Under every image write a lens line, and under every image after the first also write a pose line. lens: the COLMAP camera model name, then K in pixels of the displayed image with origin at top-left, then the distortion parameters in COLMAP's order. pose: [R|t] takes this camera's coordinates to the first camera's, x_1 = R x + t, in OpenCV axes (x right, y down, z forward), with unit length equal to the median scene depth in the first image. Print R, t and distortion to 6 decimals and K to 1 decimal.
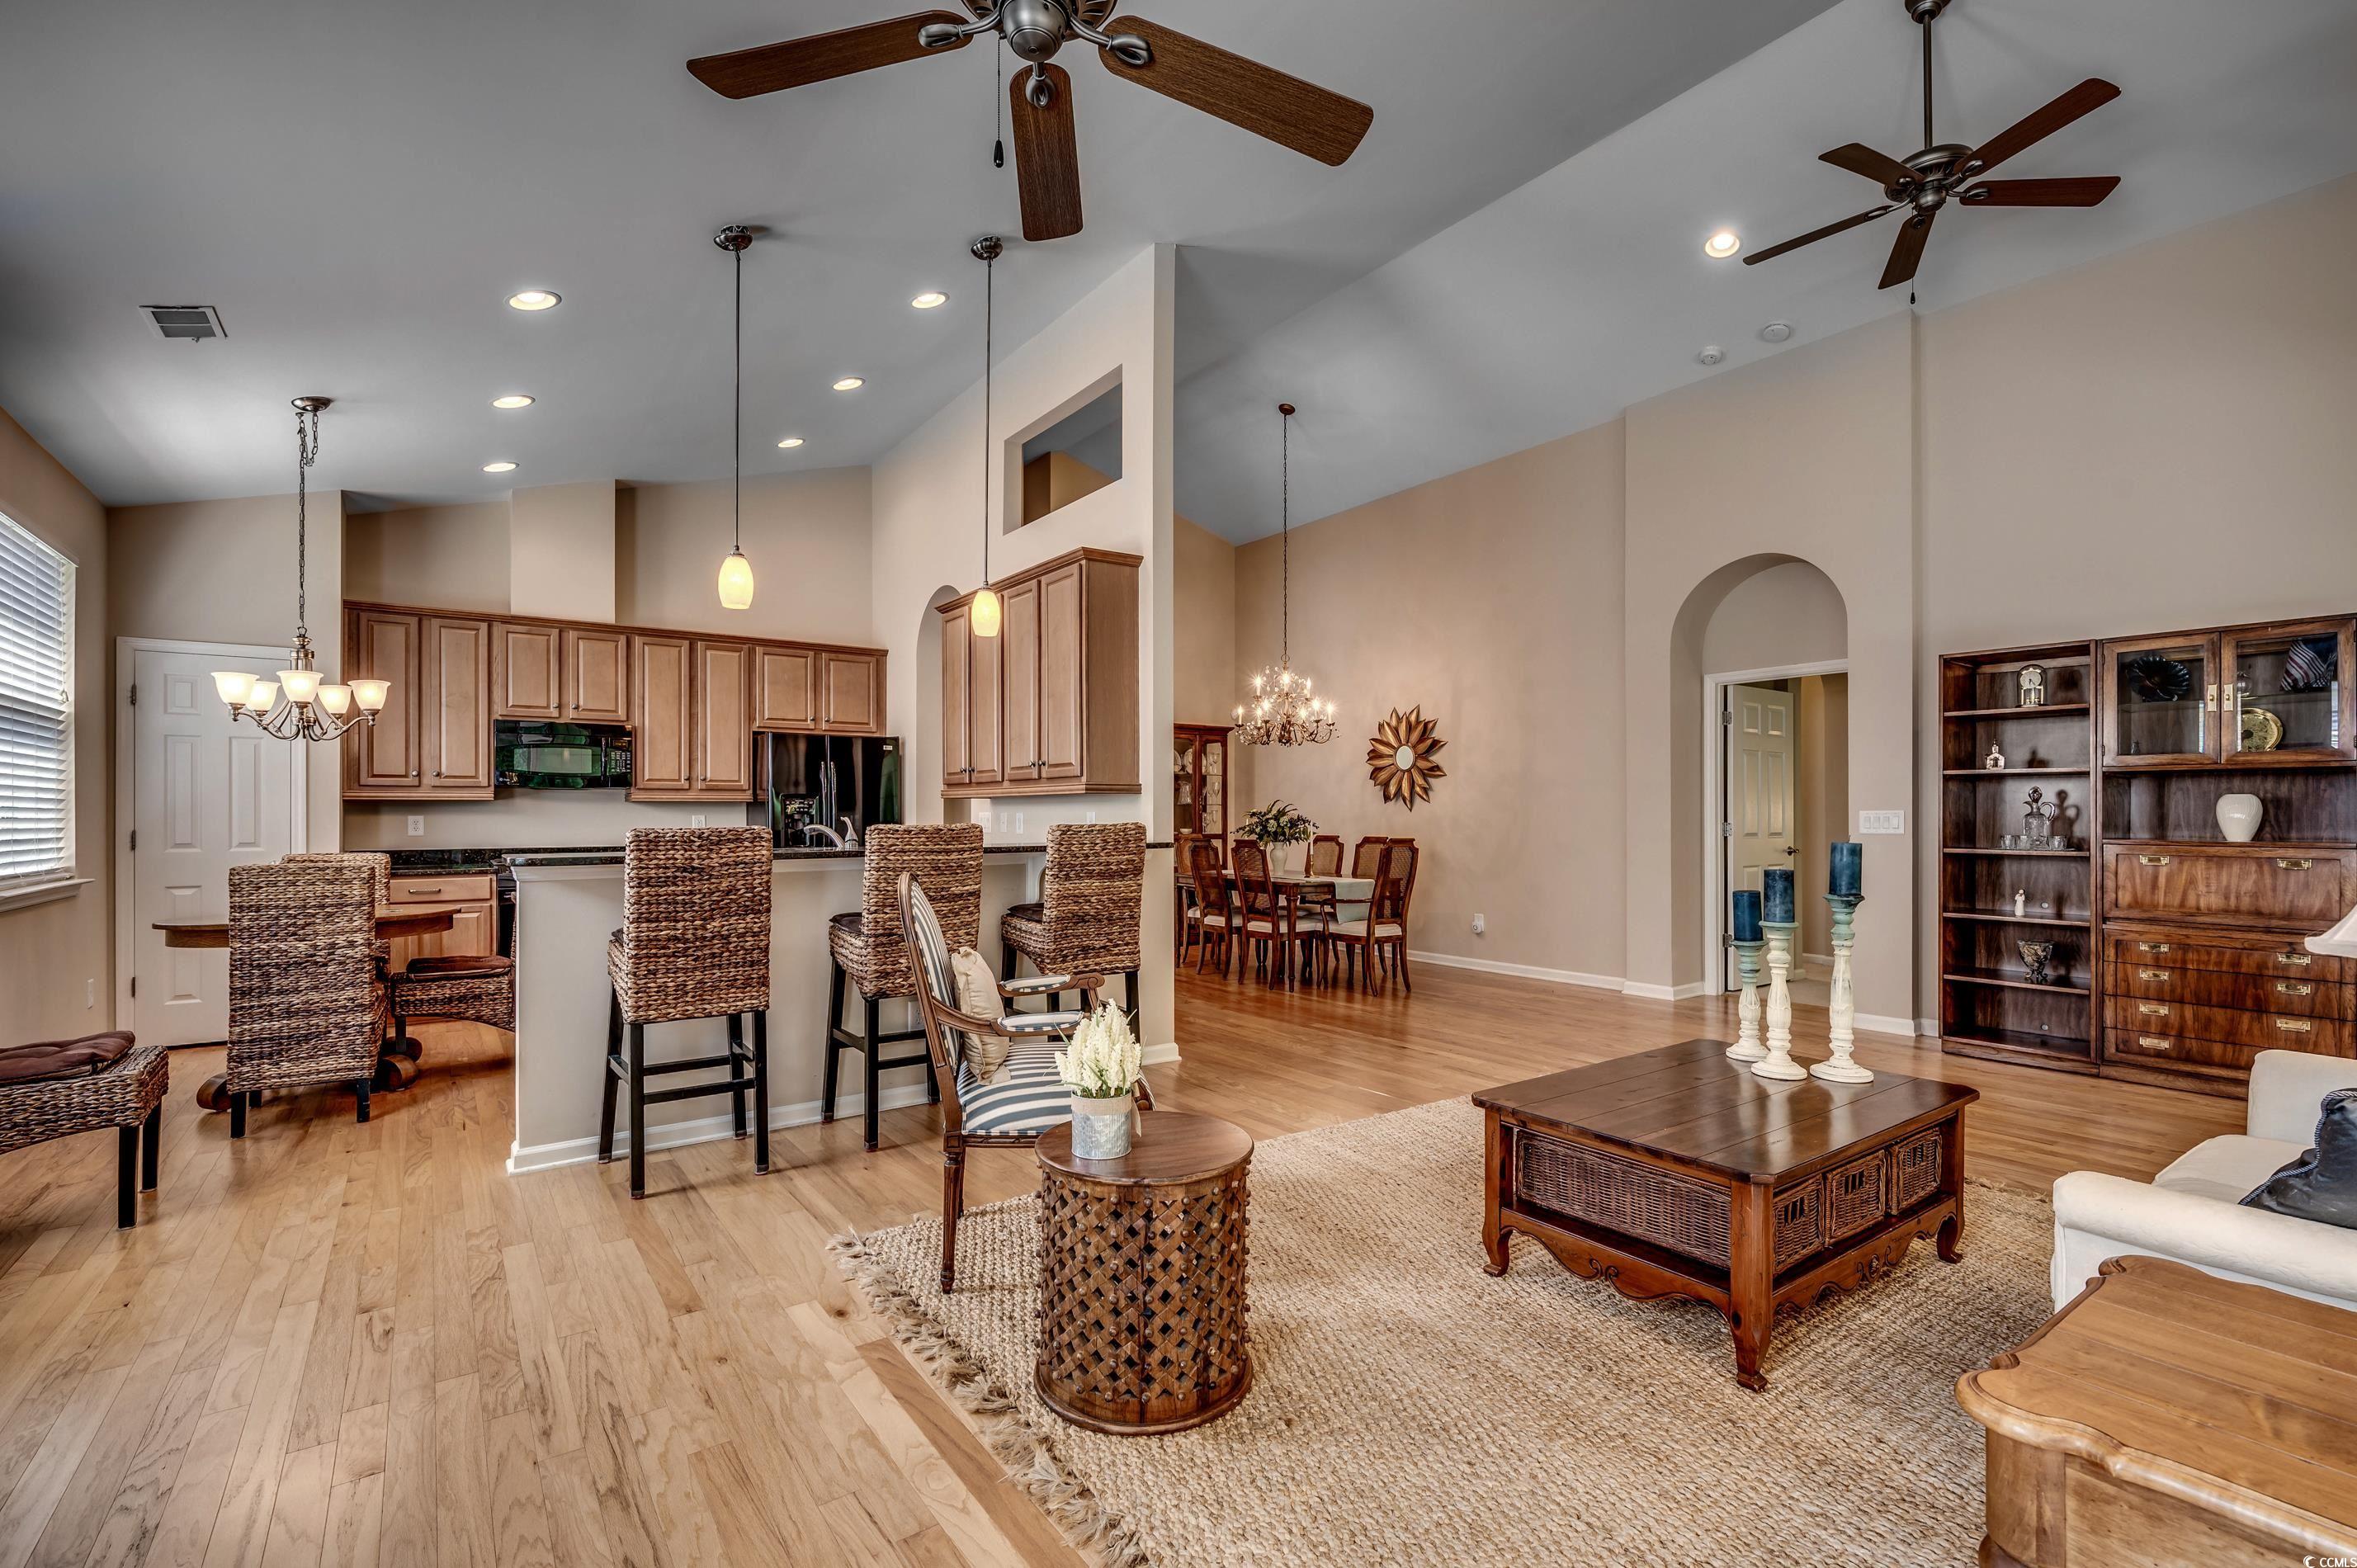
lens RADIAL K [[1051.6, 0, 1194.2], [0, 1051.6, 816.1], [0, 0, 1]] dist [-0.003474, 0.000041]
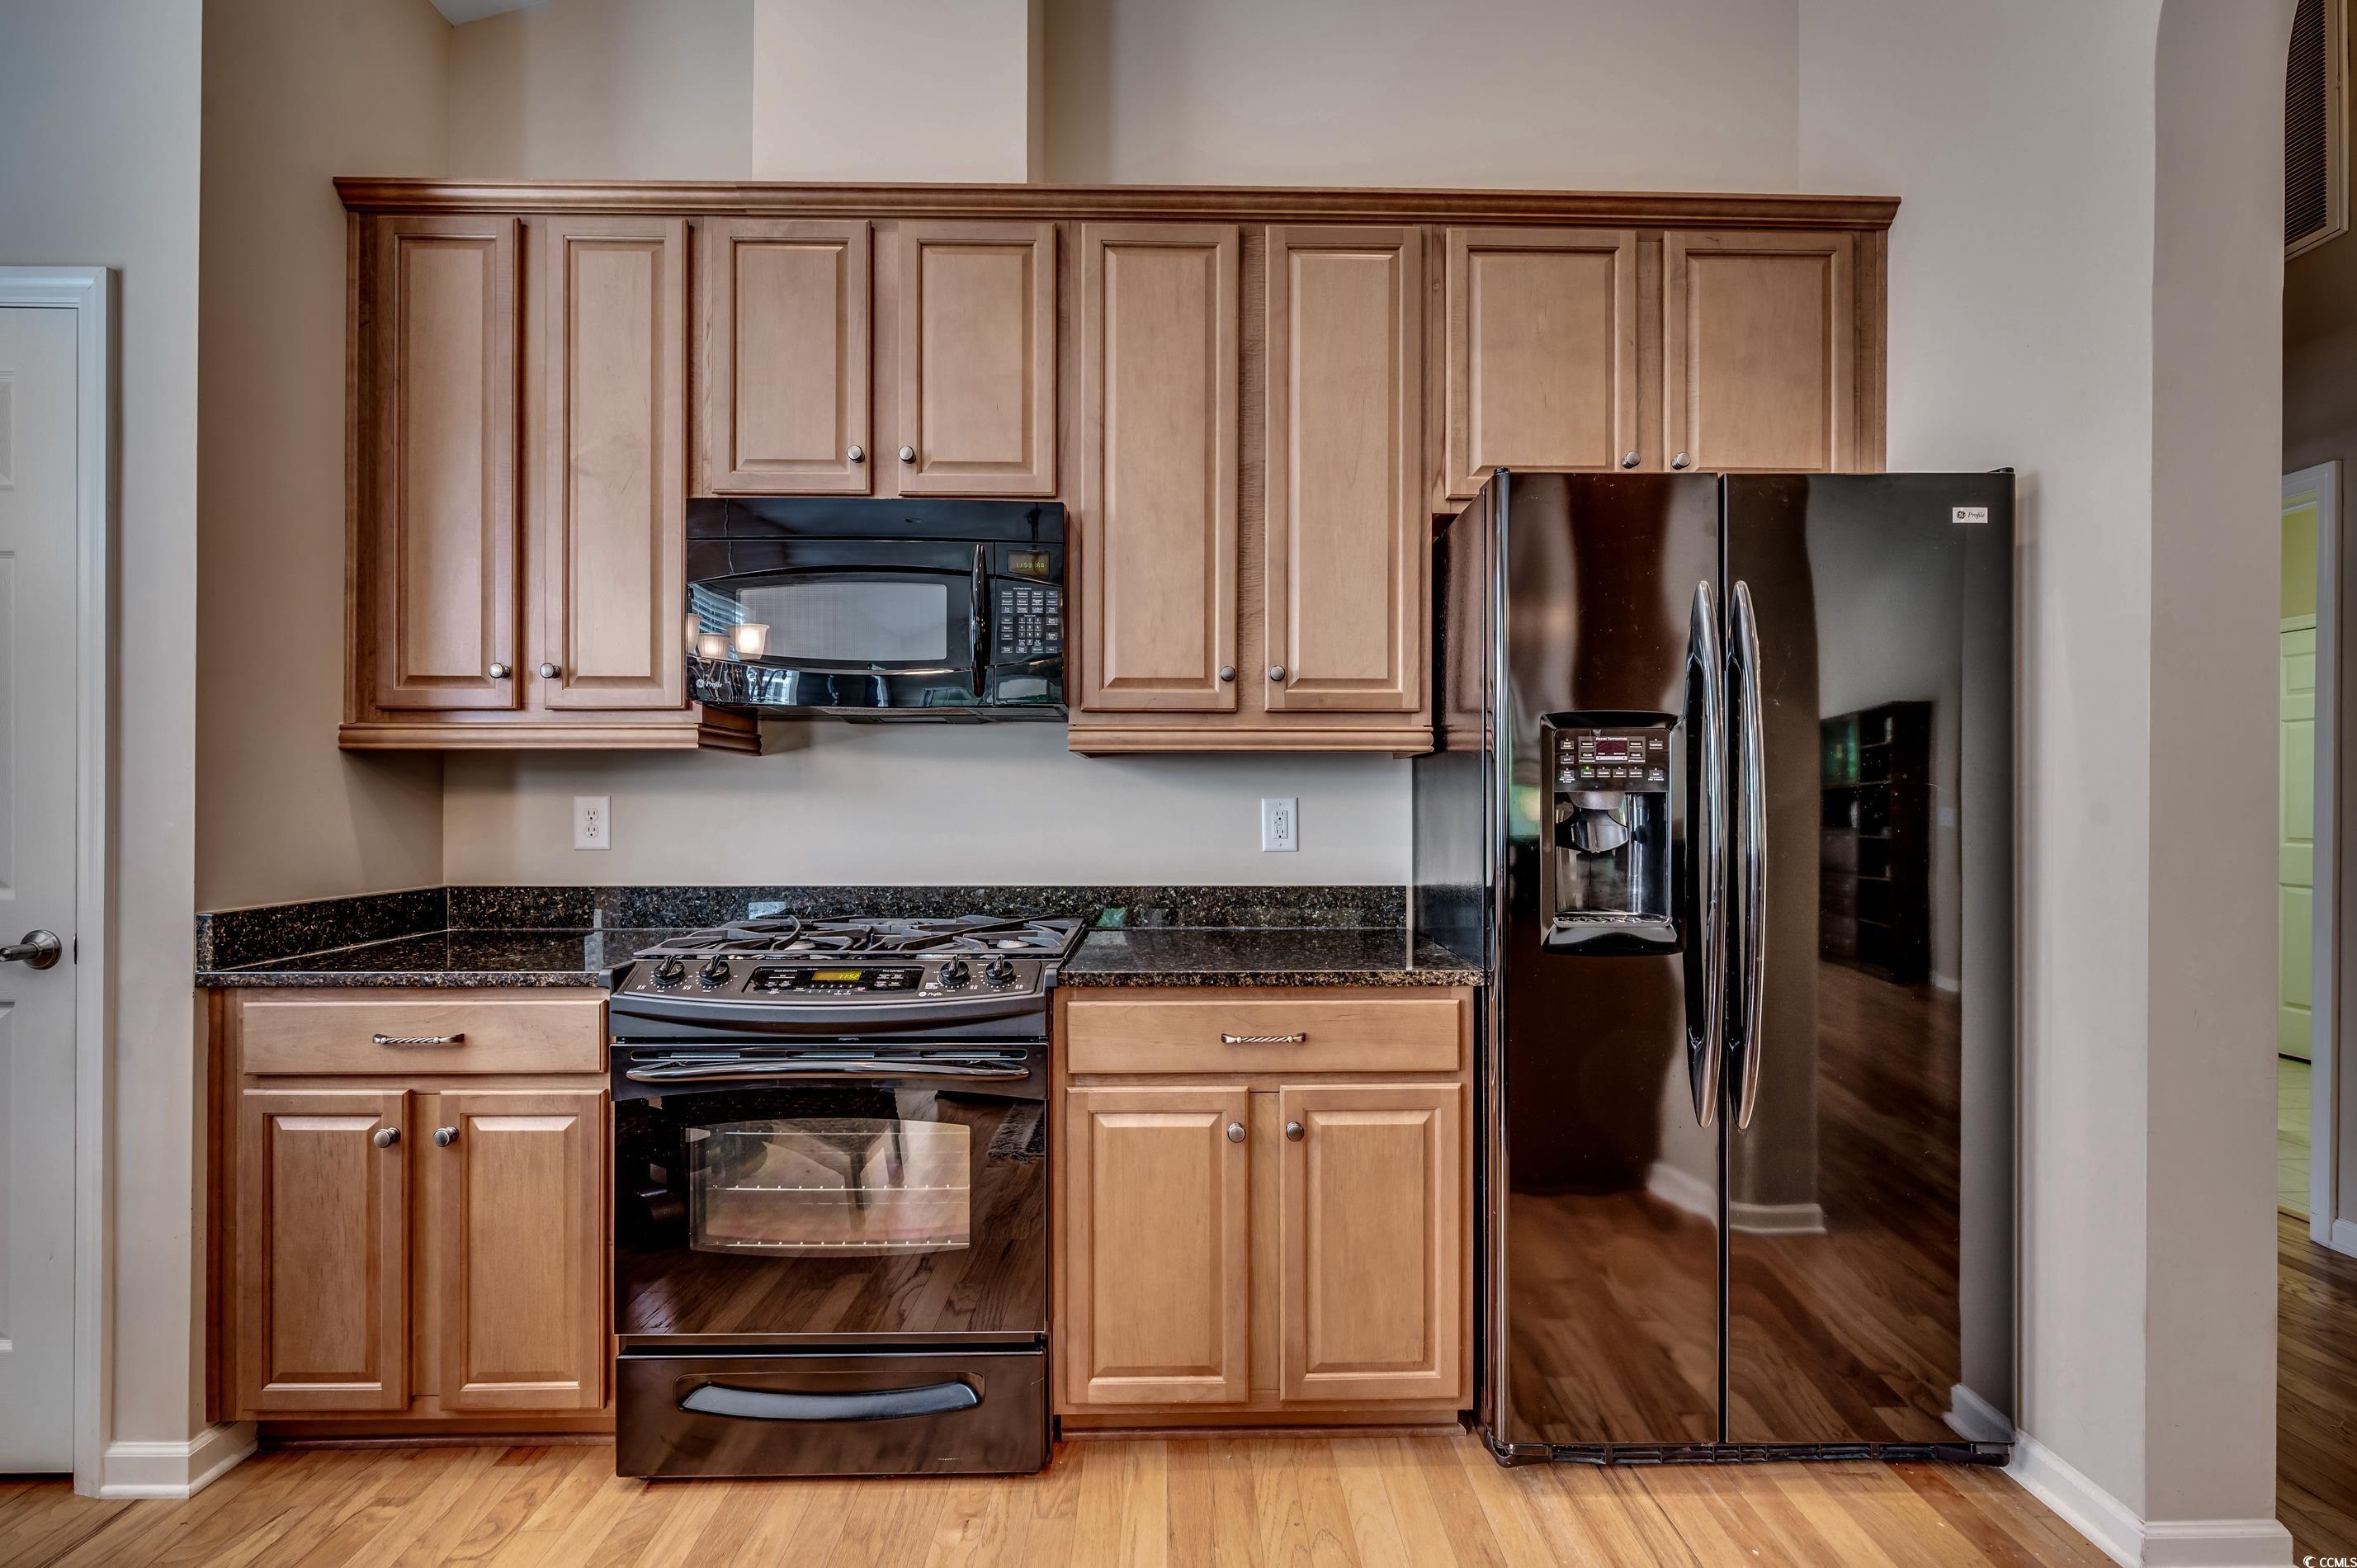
lens RADIAL K [[1051.6, 0, 1190.9], [0, 1051.6, 804.4], [0, 0, 1]] dist [-0.003474, 0.000041]
pose [[0.815787, 0.002284, -0.578348, -0.437045], [-0.003639, 0.999993, -0.001182, 0.002861], [0.578341, 0.003069, 0.815789, 1.032837]]
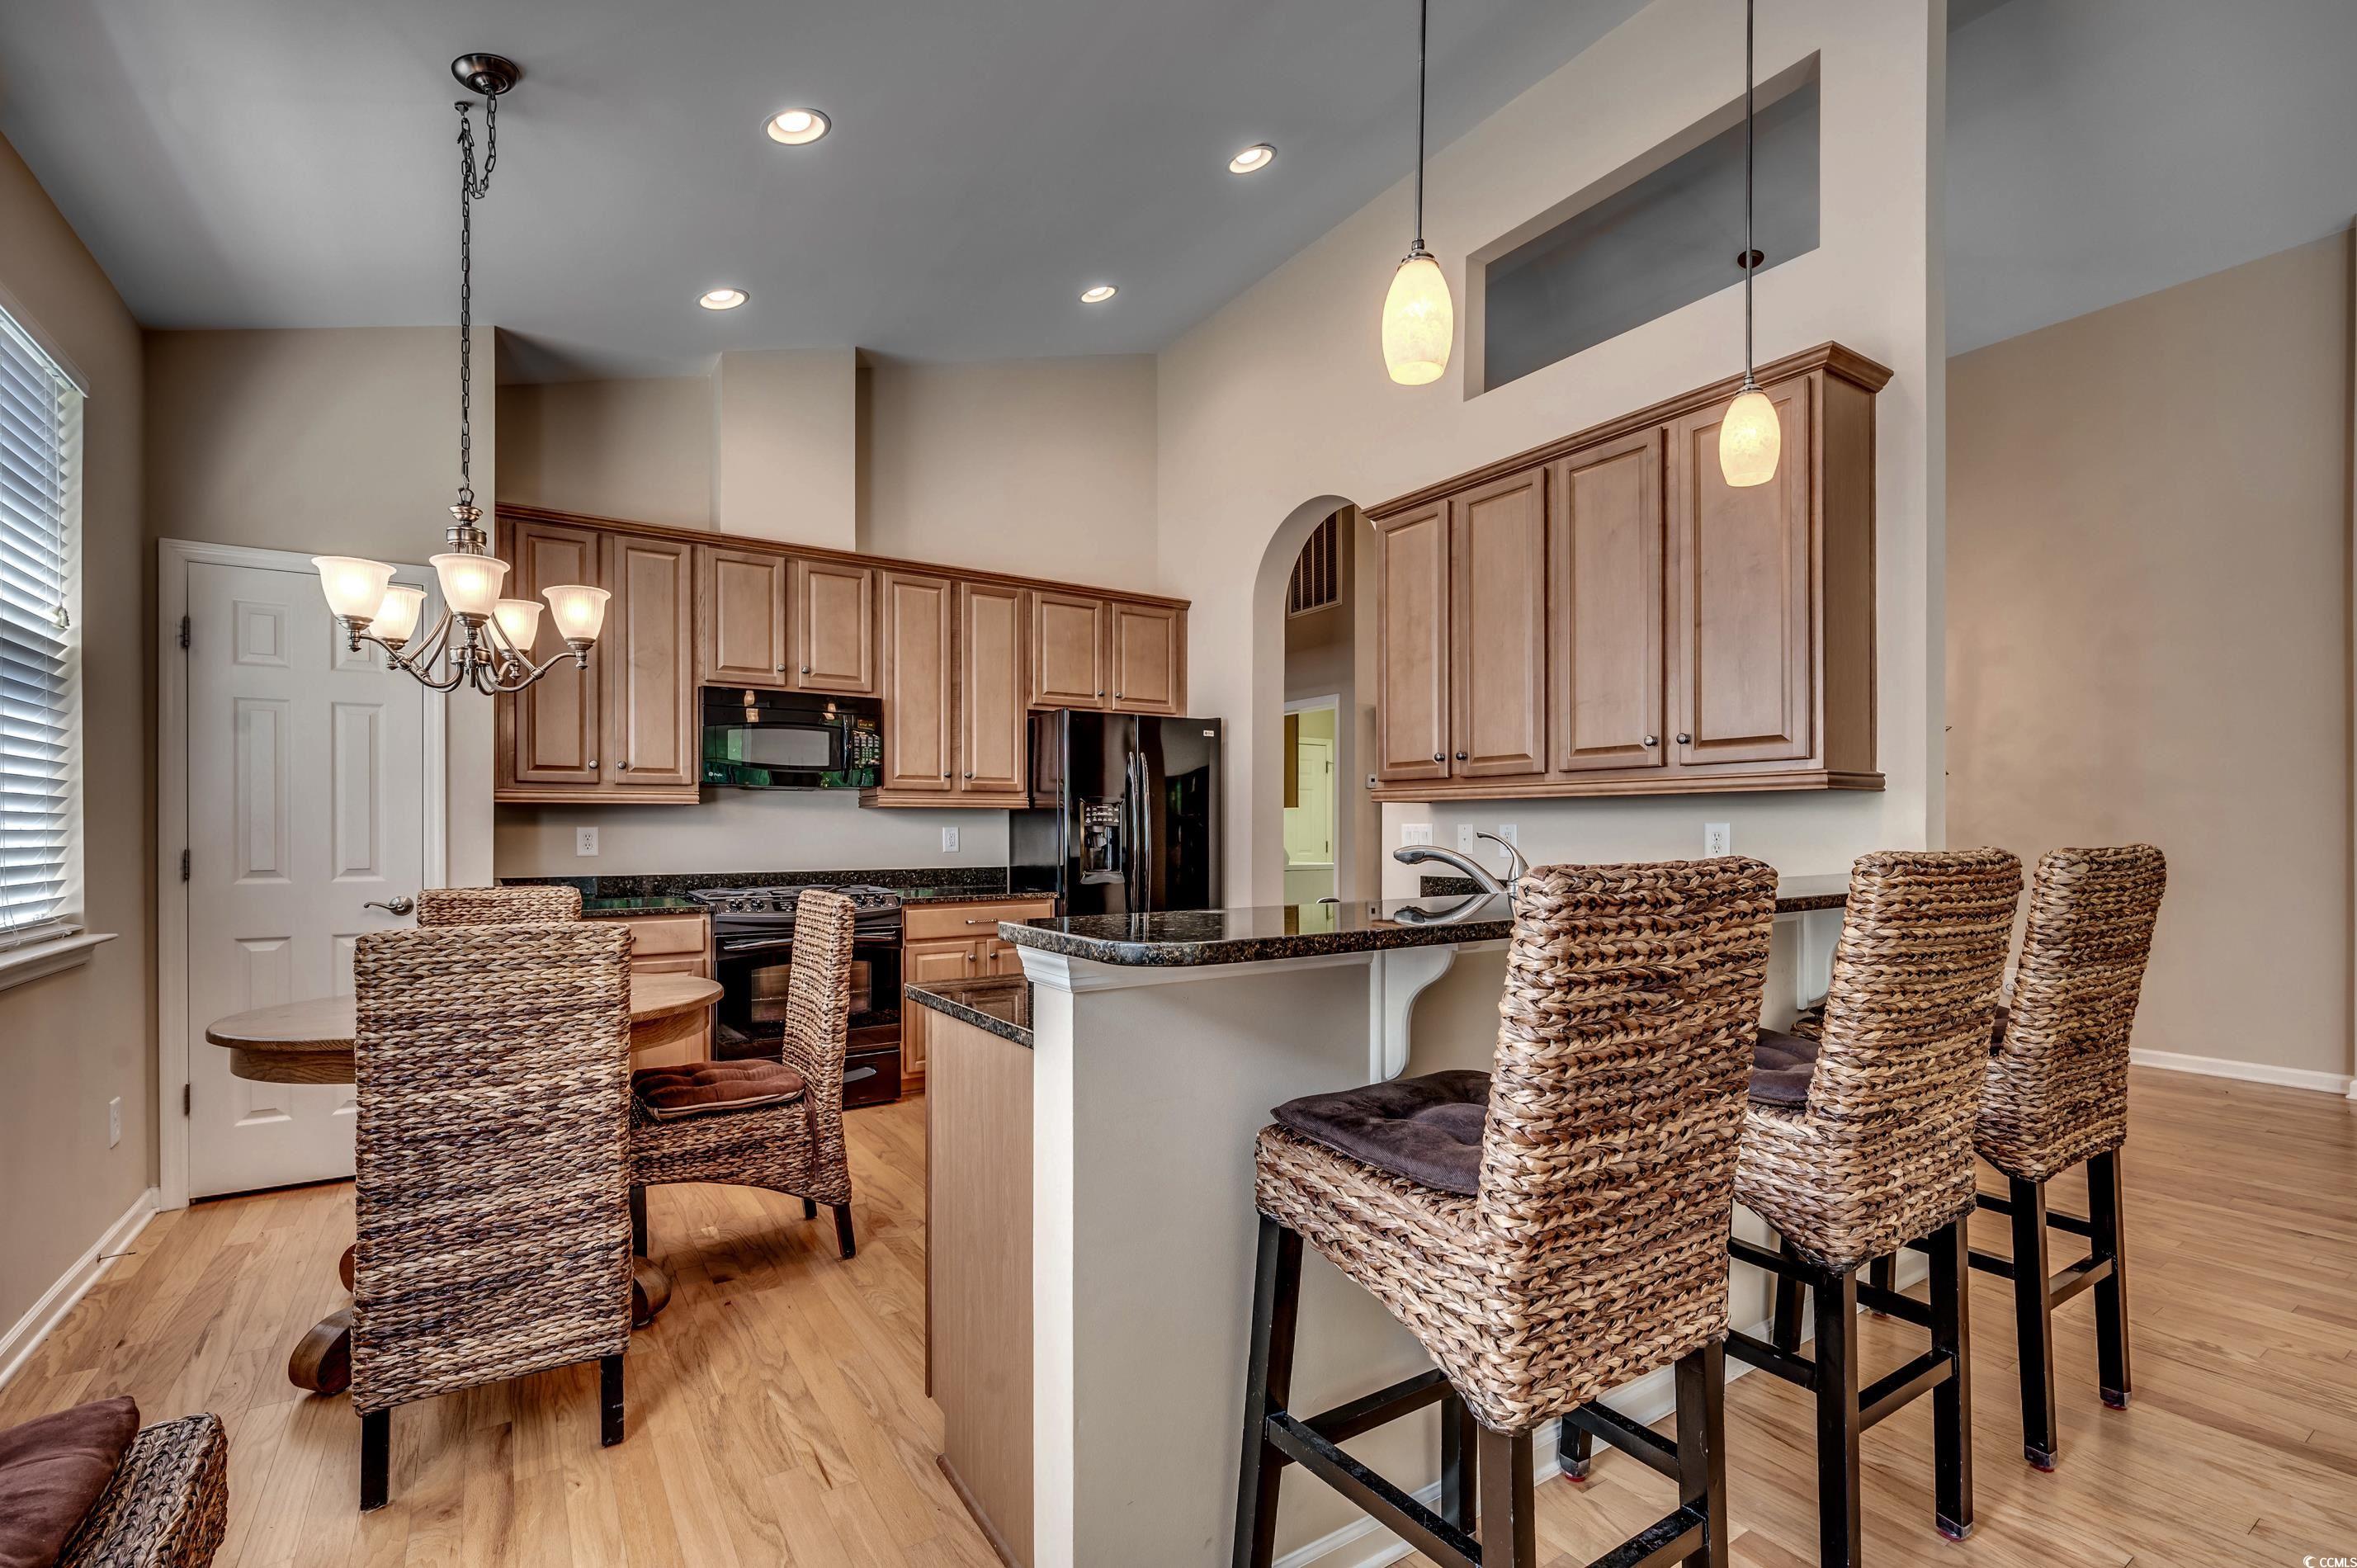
lens RADIAL K [[1051.6, 0, 1191.8], [0, 1051.6, 835.1], [0, 0, 1]] dist [-0.003474, 0.000041]
pose [[0.999038, 0.002065, -0.043803, -0.398124], [-0.001791, 0.999979, 0.006297, 0.000037], [0.043816, -0.006212, 0.999020, 0.414483]]
